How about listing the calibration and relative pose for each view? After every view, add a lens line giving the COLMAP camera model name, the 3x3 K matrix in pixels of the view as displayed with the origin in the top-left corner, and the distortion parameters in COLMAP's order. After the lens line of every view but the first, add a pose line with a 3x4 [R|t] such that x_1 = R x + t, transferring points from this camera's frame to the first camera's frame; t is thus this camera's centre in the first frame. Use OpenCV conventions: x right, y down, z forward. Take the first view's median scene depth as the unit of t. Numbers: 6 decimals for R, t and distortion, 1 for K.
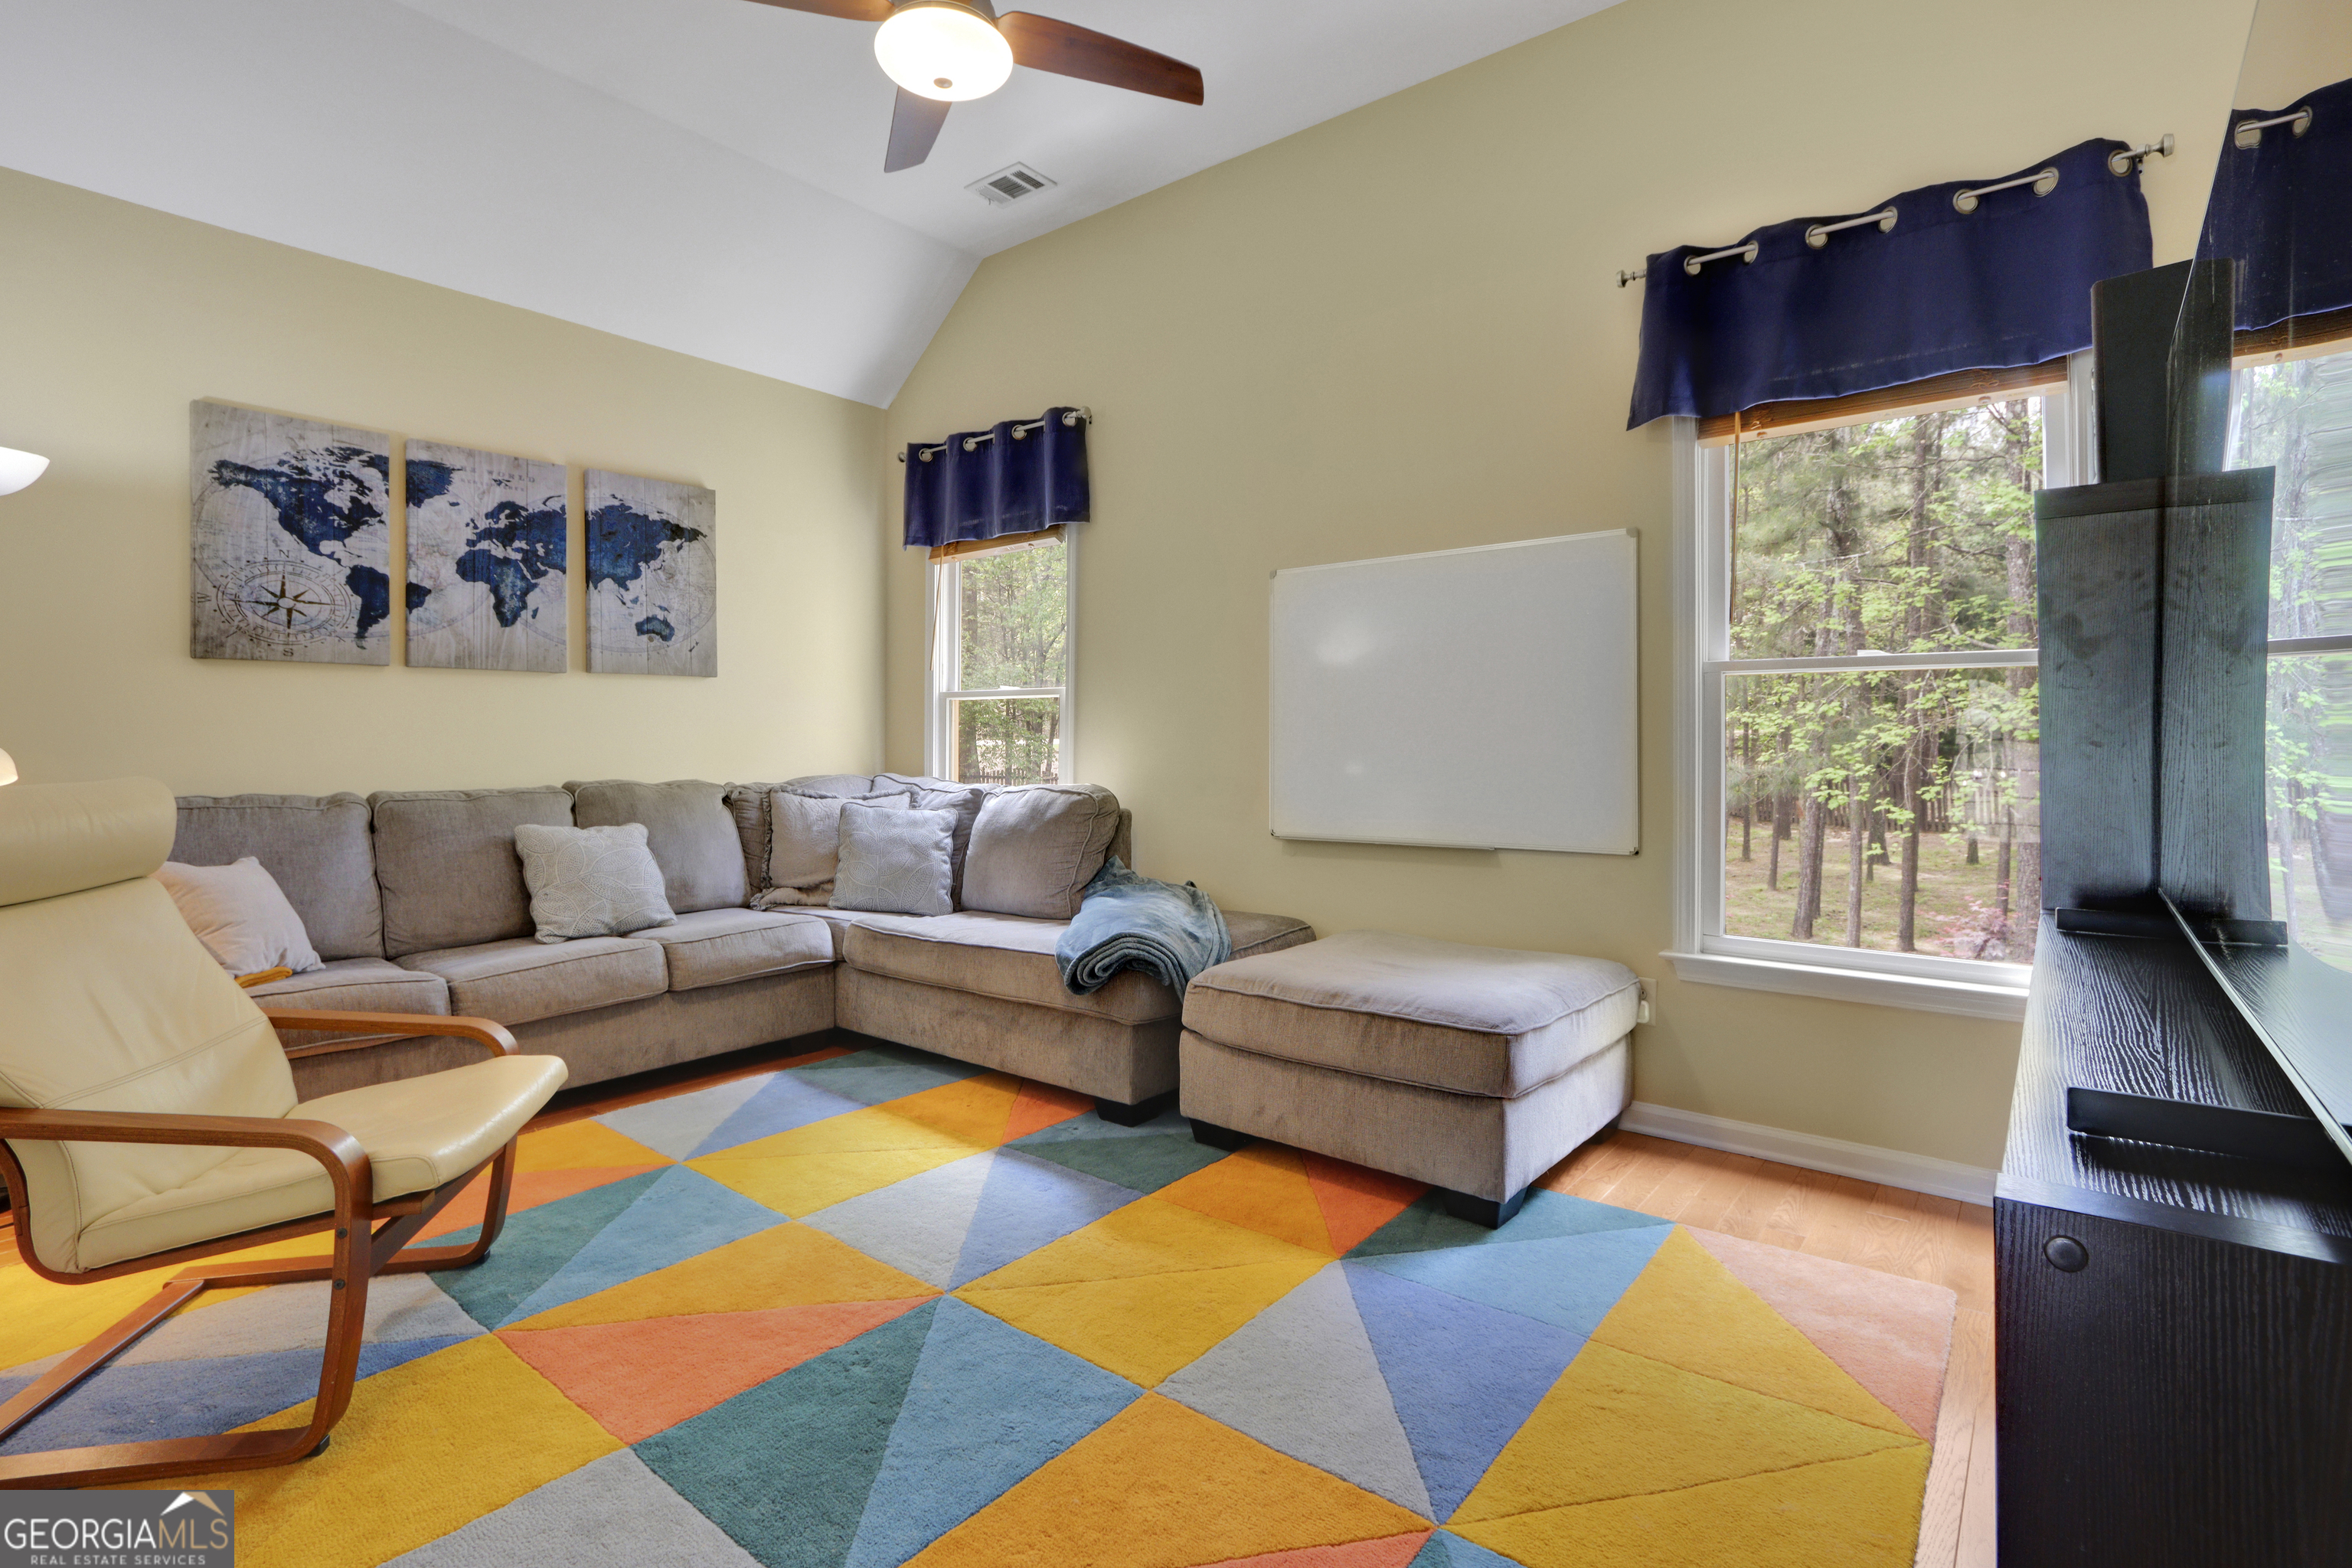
lens RADIAL K [[1109.4, 0, 1175.3], [0, 1109.4, 760.0], [0, 0, 1]] dist [-0.010035, 0.000506]
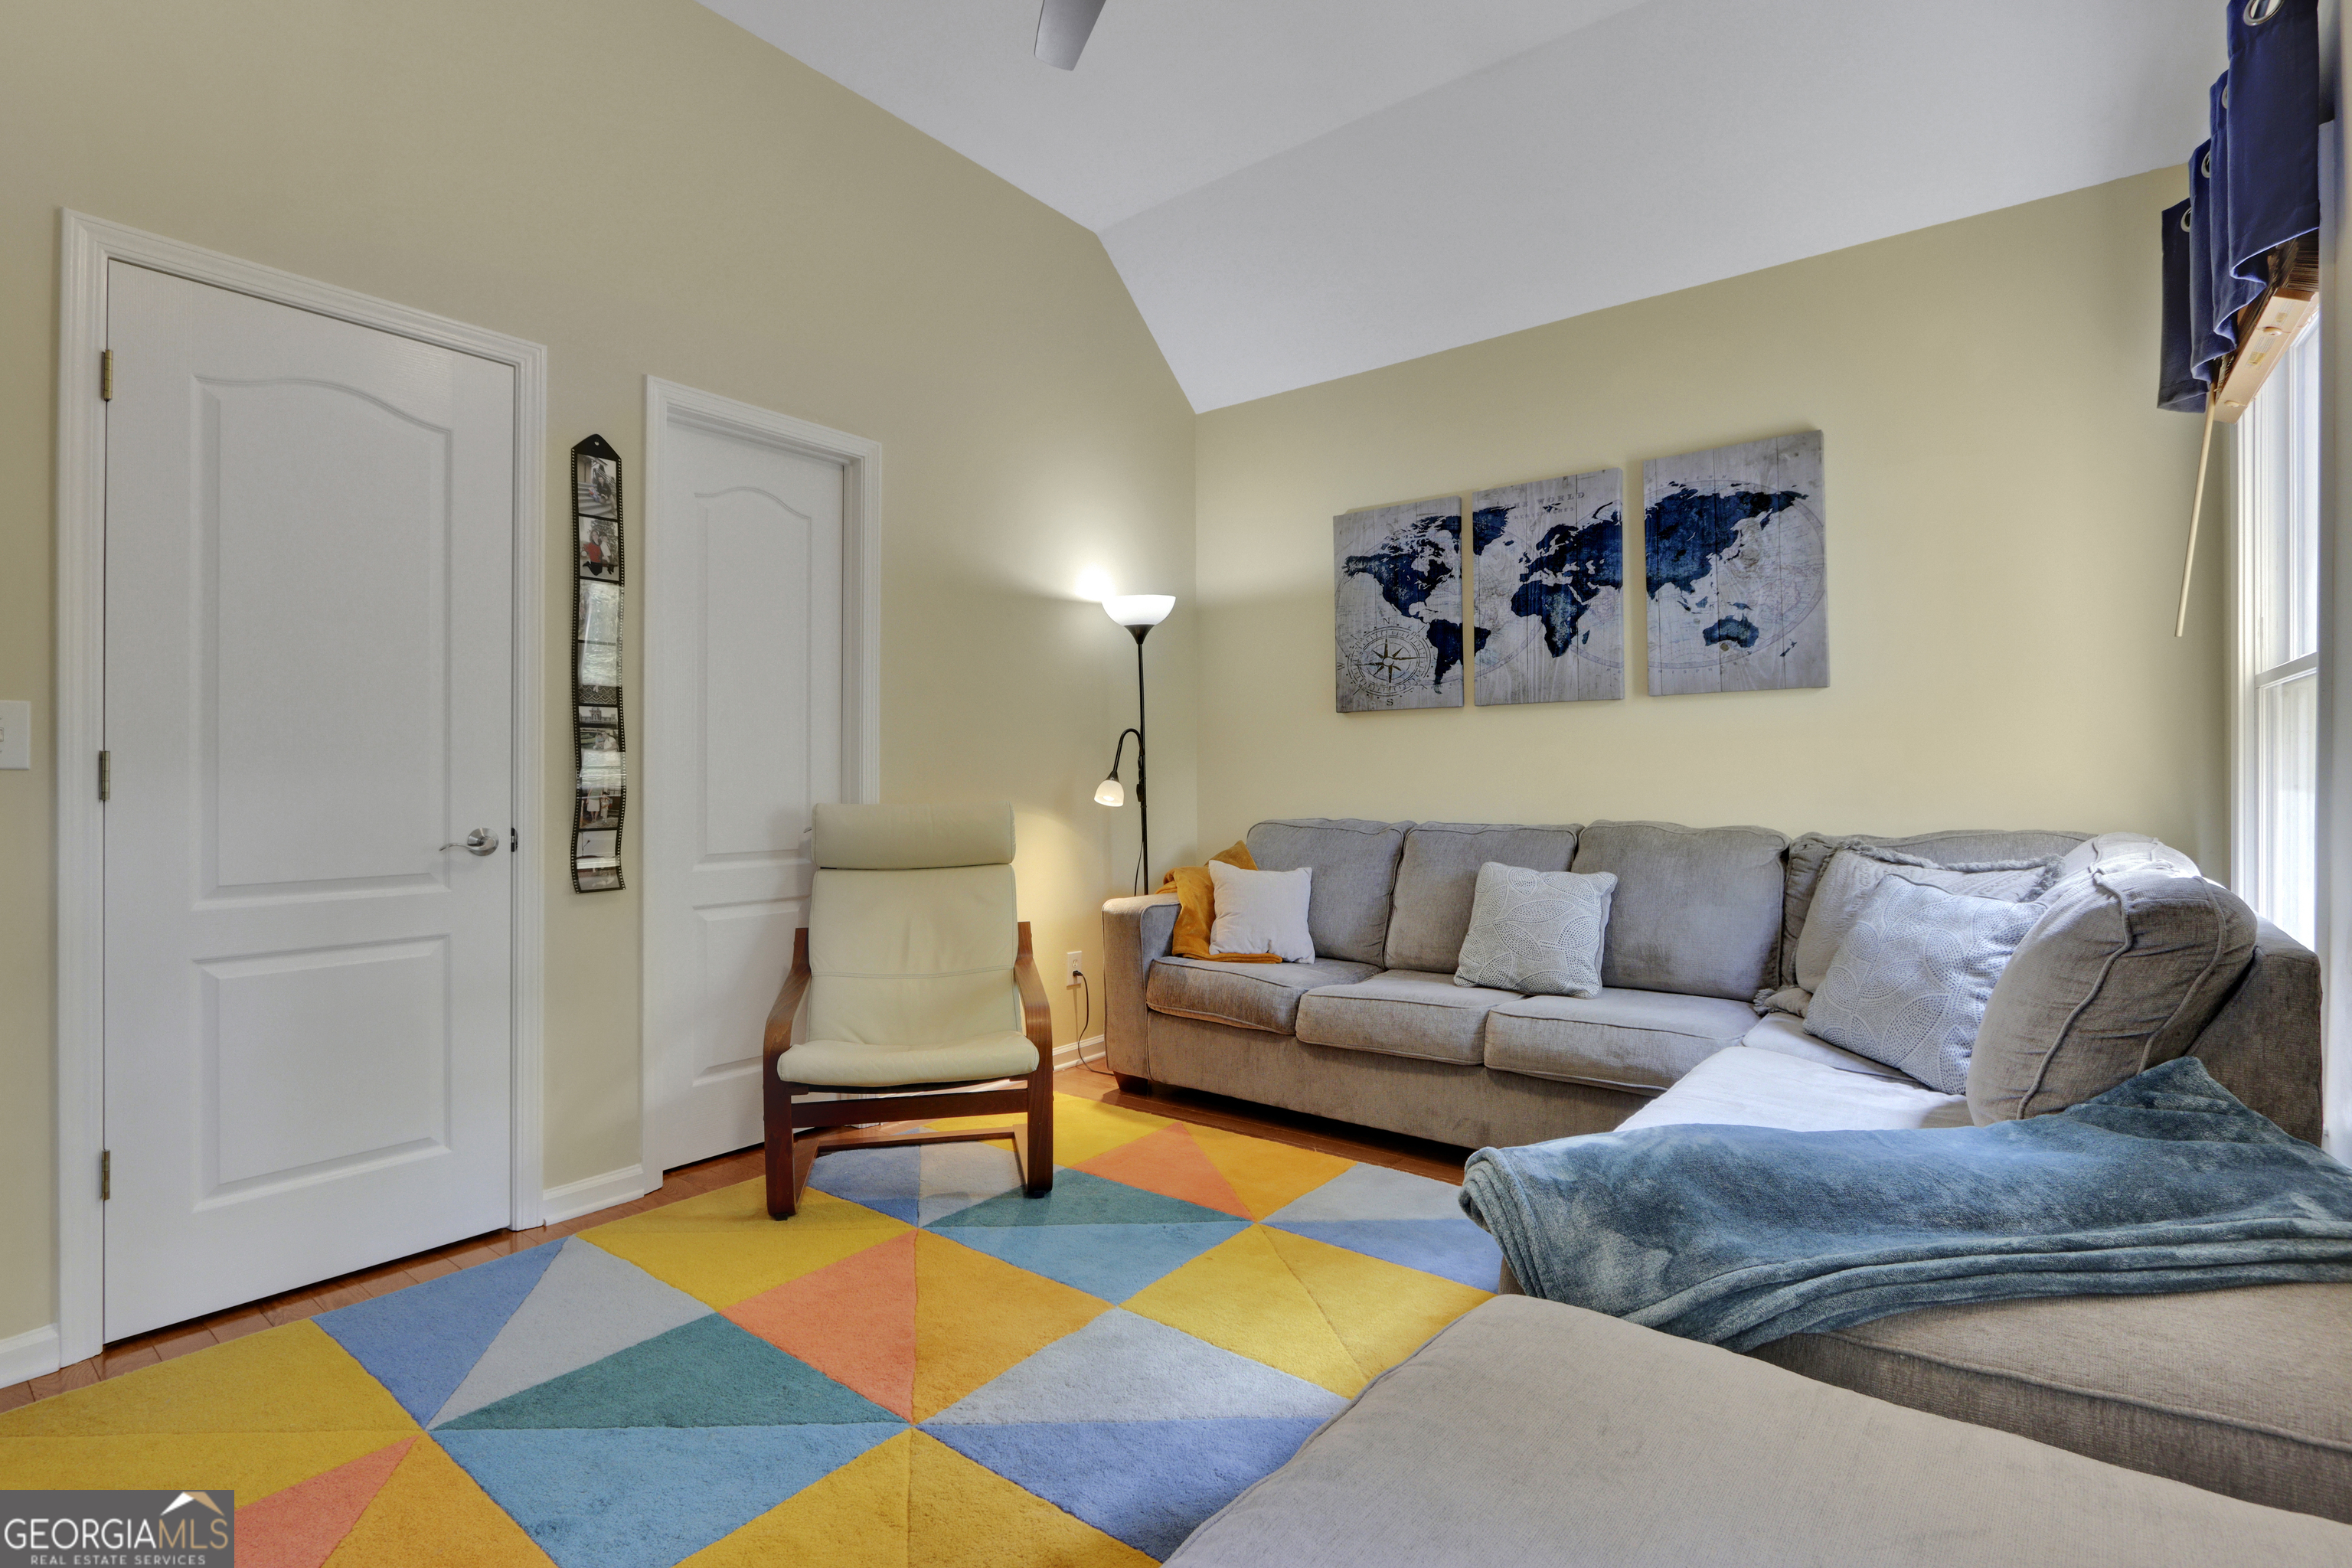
lens RADIAL K [[1109.4, 0, 1173.6], [0, 1109.4, 787.2], [0, 0, 1]] dist [-0.010035, 0.000506]
pose [[0.005554, 0.006710, -0.999962, 0.363412], [-0.016607, 0.999840, 0.006617, -0.008225], [0.999847, 0.016570, 0.005665, 0.680494]]
